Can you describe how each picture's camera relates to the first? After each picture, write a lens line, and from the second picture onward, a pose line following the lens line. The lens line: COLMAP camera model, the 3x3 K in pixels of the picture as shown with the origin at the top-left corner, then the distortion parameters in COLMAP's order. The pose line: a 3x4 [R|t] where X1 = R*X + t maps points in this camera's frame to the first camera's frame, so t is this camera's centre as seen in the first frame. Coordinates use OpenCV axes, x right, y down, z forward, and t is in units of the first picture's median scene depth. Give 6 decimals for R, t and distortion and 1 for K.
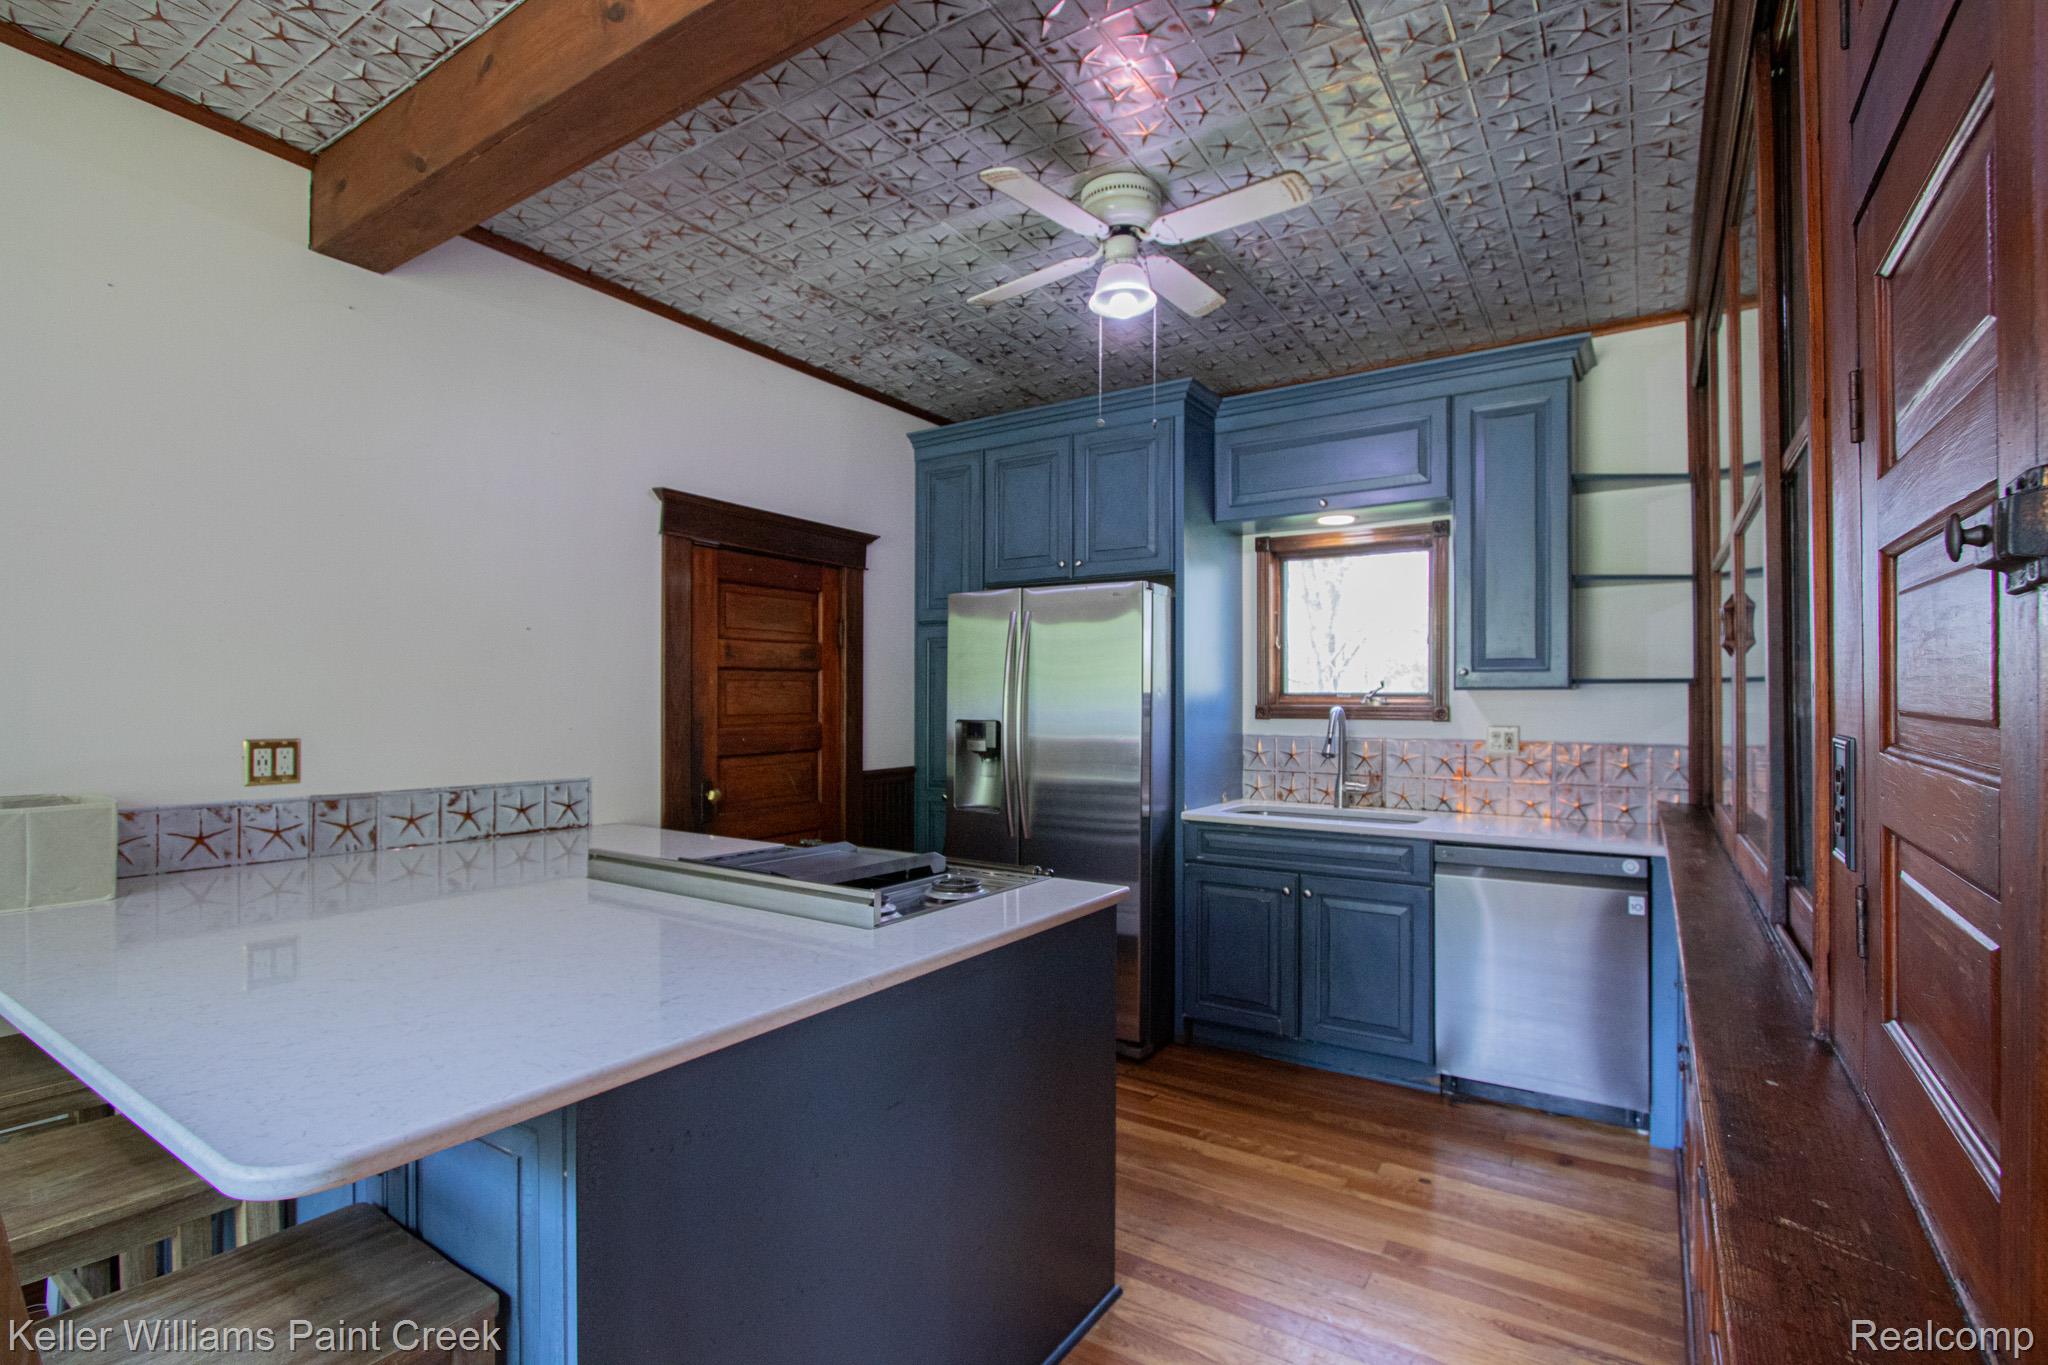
lens RADIAL K [[943.2, 0, 1021.6], [0, 943.2, 691.8], [0, 0, 1]] dist [-0.010546, -0.000585]
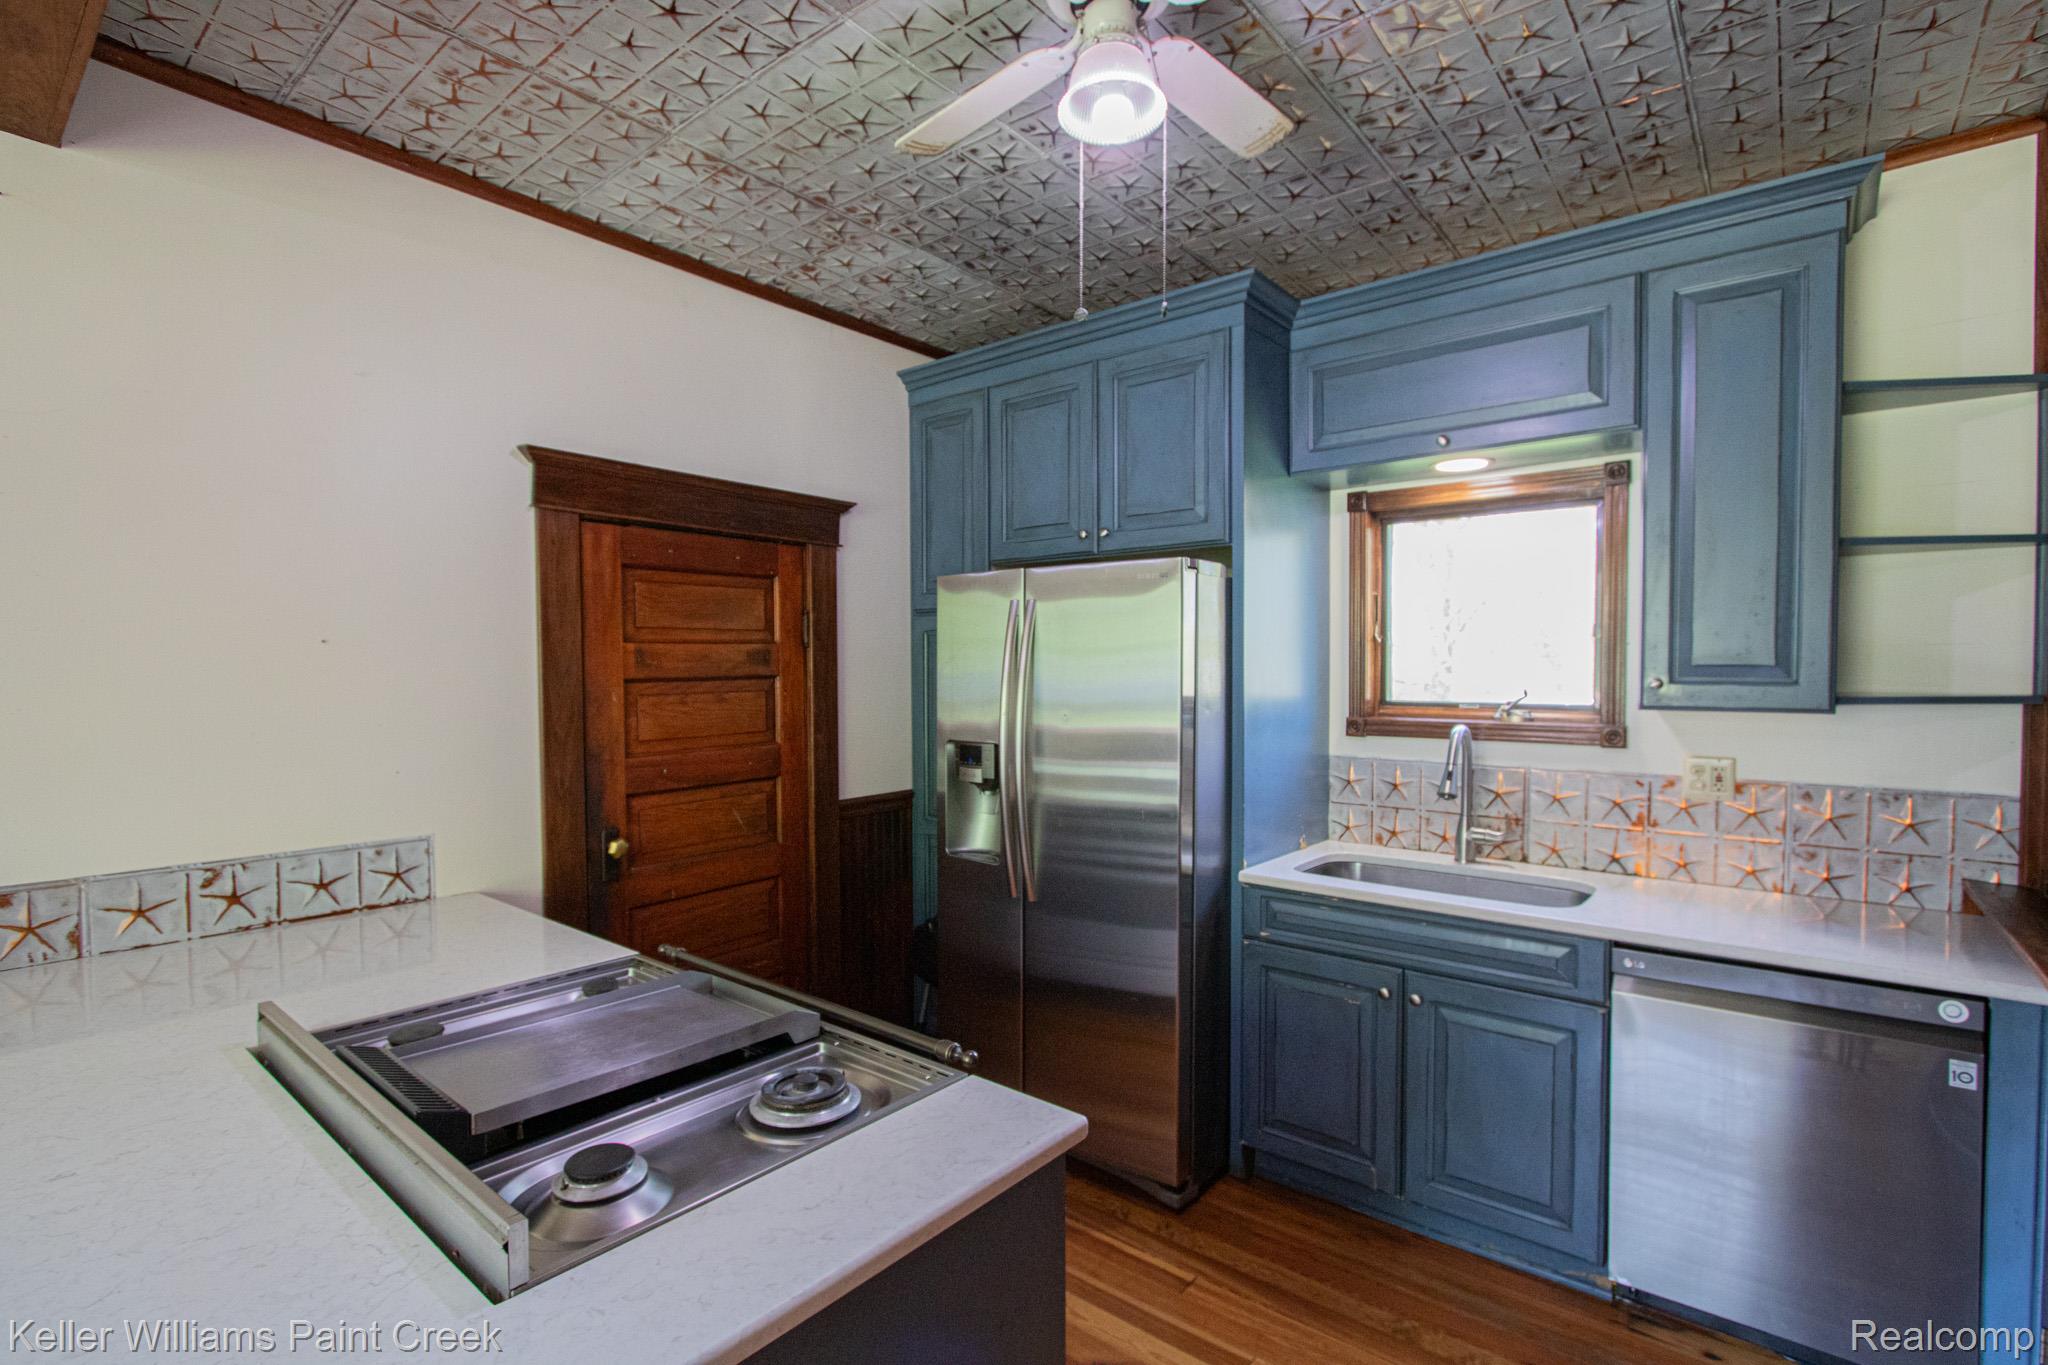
lens RADIAL K [[943.2, 0, 1026.9], [0, 943.2, 694.3], [0, 0, 1]] dist [-0.010546, -0.000585]
pose [[0.994985, -0.003711, -0.099960, 0.083638], [0.007622, 0.999219, 0.038770, -0.042488], [0.099738, -0.039337, 0.994236, 0.274532]]
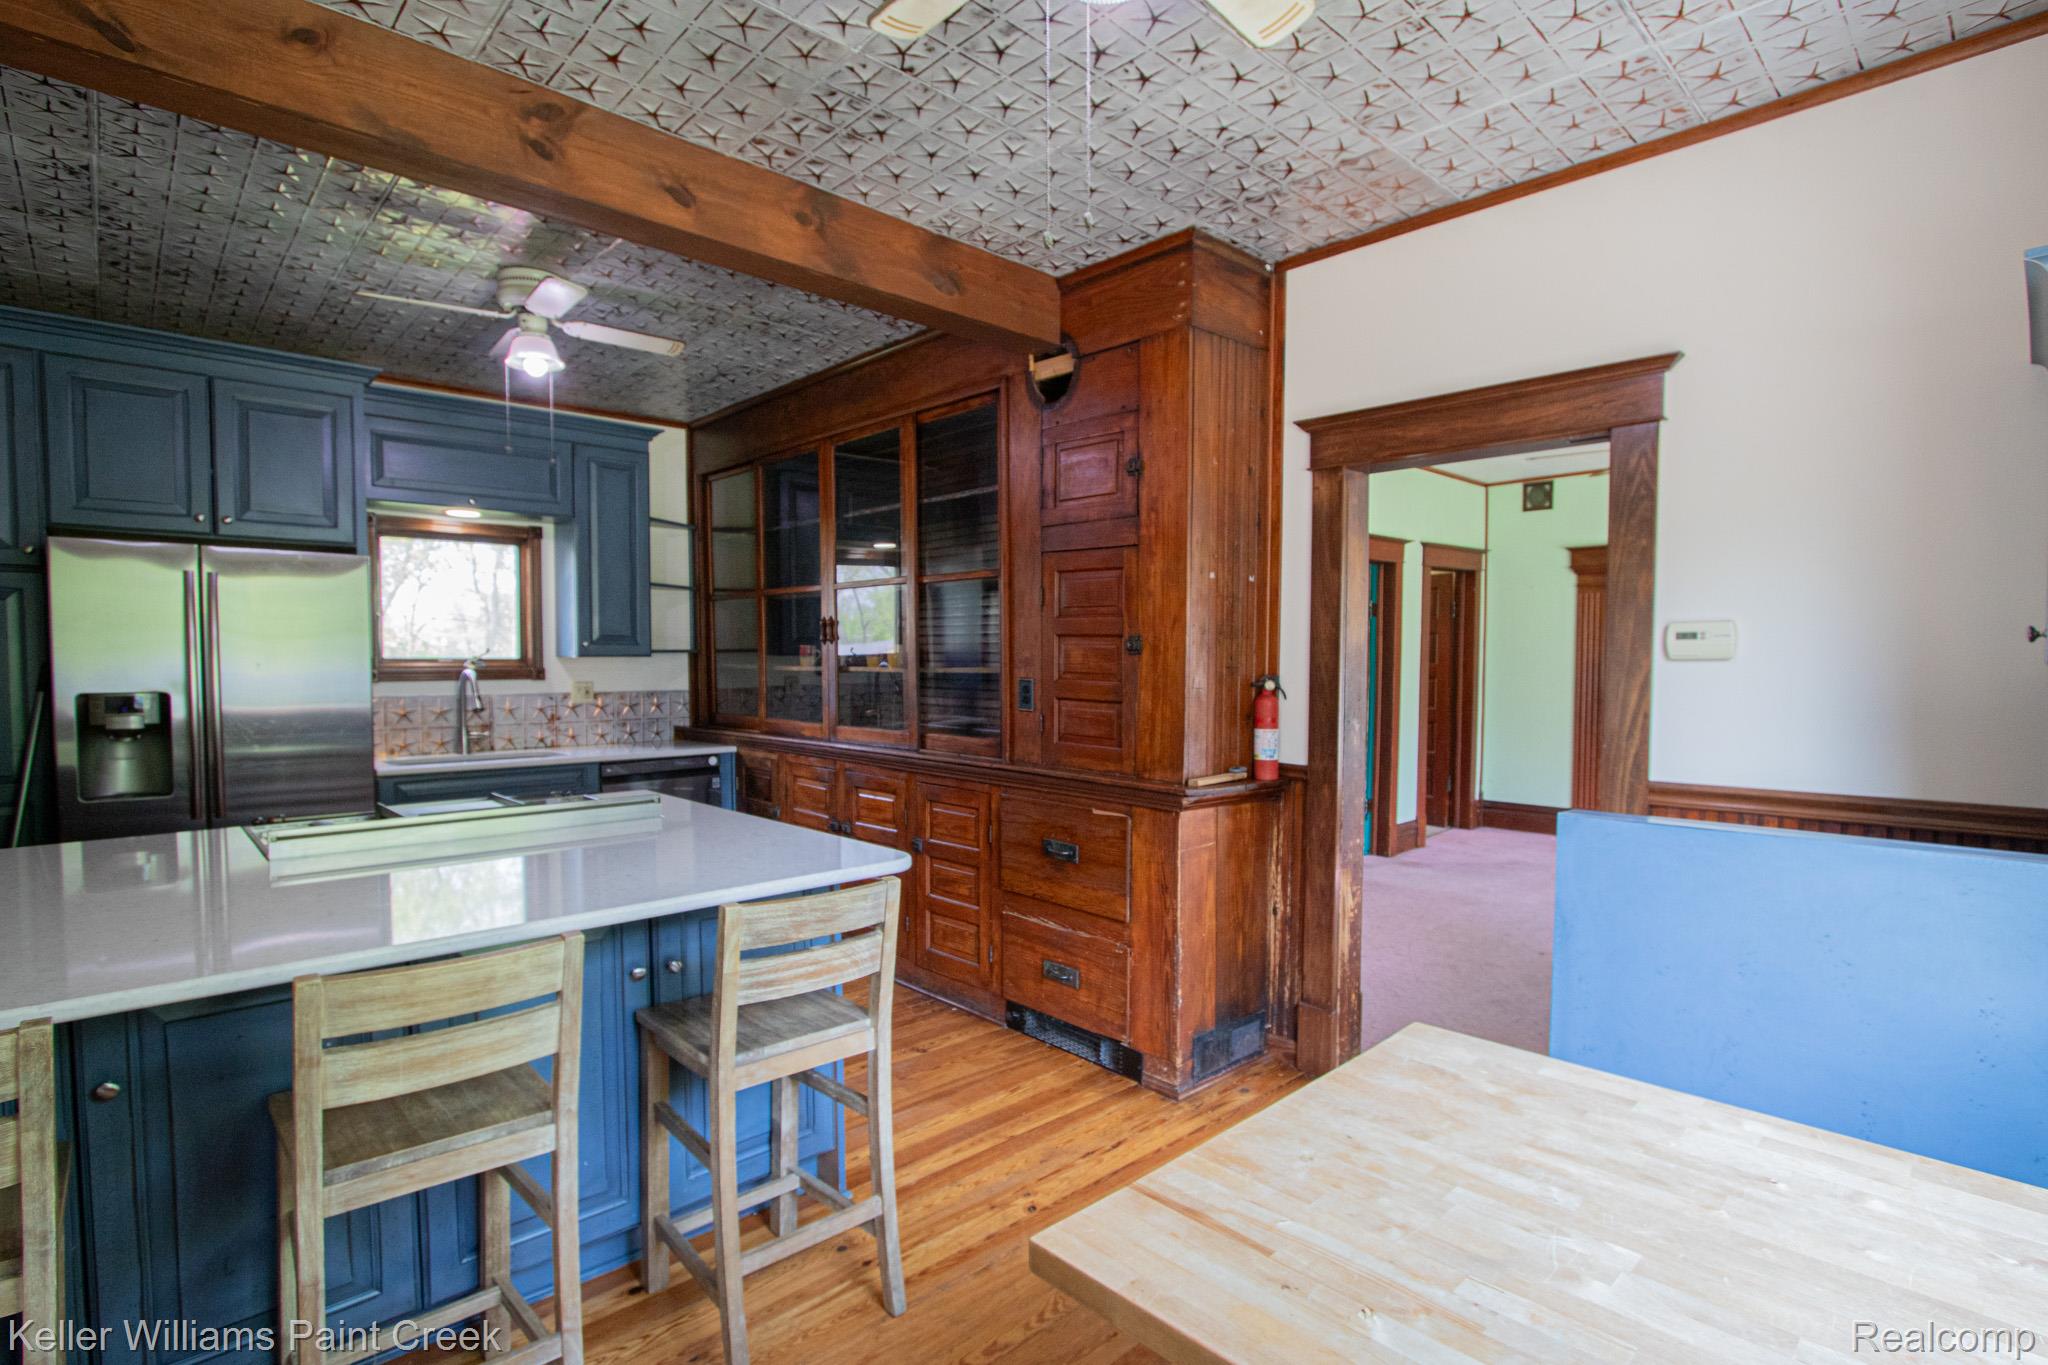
lens RADIAL K [[987.3, 0, 1040.7], [0, 987.3, 695.7], [0, 0, 1]] dist [-0.023182, 0.000323]
pose [[0.232703, -0.043436, 0.971577, -0.783220], [-0.011906, 0.998800, 0.047504, -0.021652], [-0.972475, -0.022622, 0.231907, -0.003421]]
